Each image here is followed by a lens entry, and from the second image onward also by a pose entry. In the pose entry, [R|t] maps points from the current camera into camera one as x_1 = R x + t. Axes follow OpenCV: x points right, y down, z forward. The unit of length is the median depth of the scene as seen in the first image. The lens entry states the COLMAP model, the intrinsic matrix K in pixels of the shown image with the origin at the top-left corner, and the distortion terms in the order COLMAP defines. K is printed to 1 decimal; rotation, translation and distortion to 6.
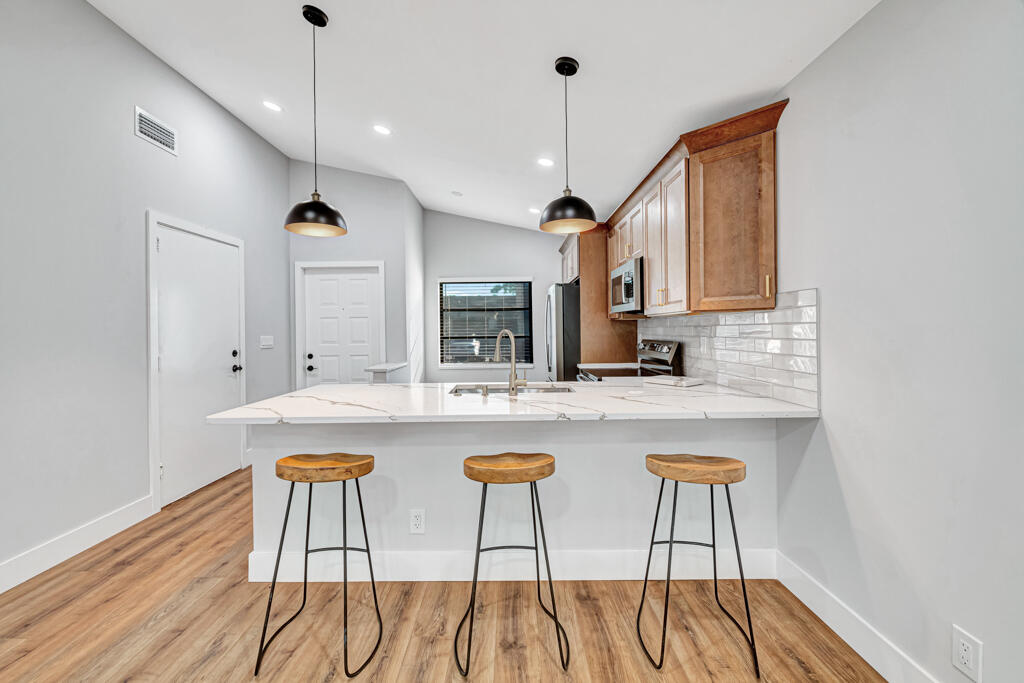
lens RADIAL K [[427.4, 0, 495.0], [0, 427.4, 327.8], [0, 0, 1]] dist [0.002422, -0.000279]
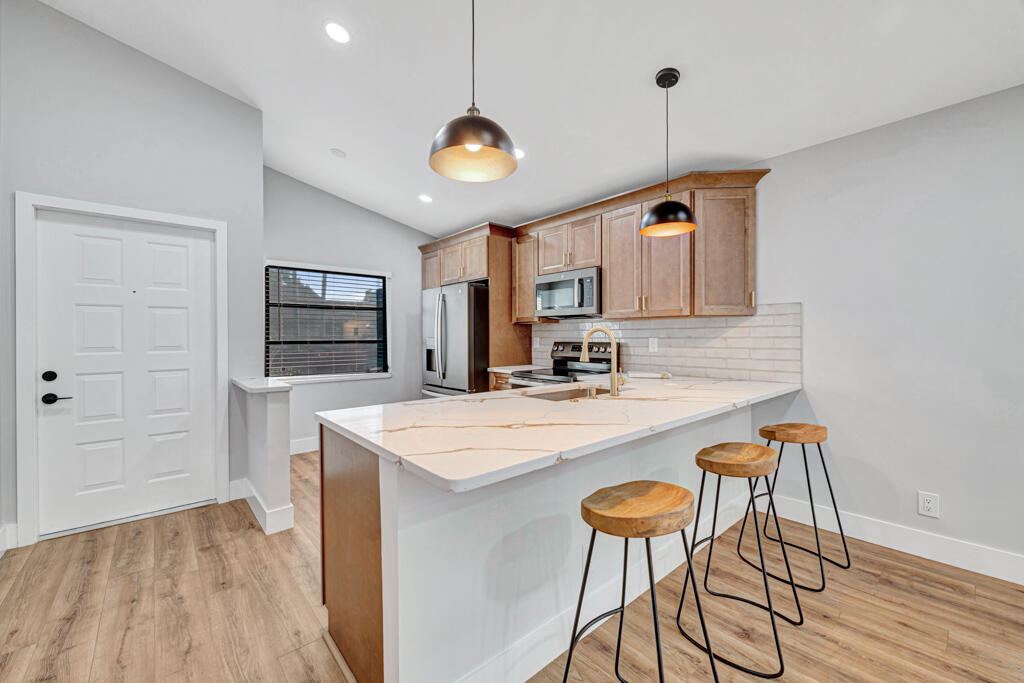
lens RADIAL K [[427.4, 0, 521.8], [0, 427.4, 335.1], [0, 0, 1]] dist [0.002422, -0.000279]
pose [[0.730711, 0.011677, 0.682587, -0.580981], [-0.008635, 0.999932, -0.007862, 0.023949], [-0.682632, -0.000149, 0.730762, 0.340658]]
